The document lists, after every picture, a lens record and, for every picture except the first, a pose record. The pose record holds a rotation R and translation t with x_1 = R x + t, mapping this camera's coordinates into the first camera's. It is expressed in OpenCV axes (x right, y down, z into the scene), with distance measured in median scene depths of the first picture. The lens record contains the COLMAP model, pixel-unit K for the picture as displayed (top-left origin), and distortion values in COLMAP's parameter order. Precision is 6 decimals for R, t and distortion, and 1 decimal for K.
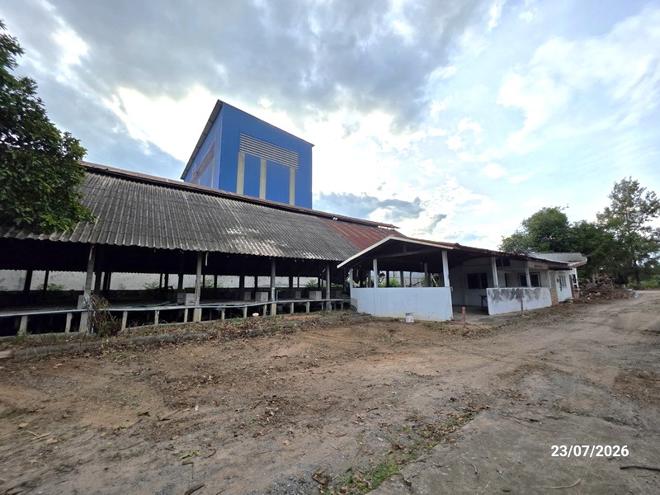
lens RADIAL K [[264.3, 0, 331.8], [0, 264.3, 245.1], [0, 0, 1]] dist [0.000213, 0.000045]
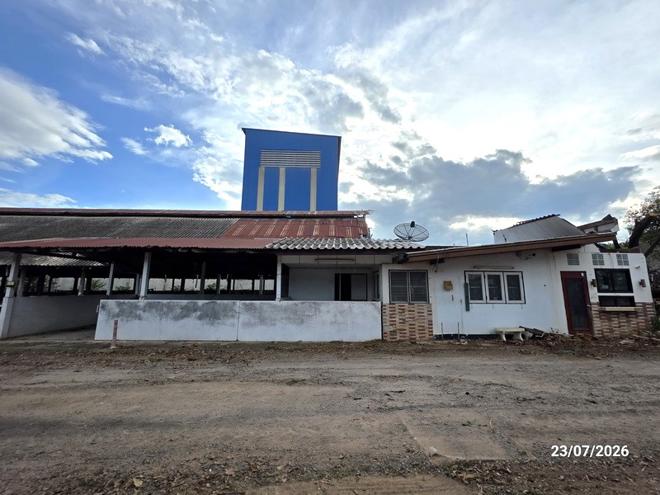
lens RADIAL K [[264.3, 0, 330.9], [0, 264.3, 249.5], [0, 0, 1]] dist [0.000213, 0.000045]
pose [[0.805740, -0.086118, -0.585975, 0.495006], [0.085975, 0.995900, -0.028144, 0.044099], [0.585996, -0.027702, 0.809840, 0.264379]]
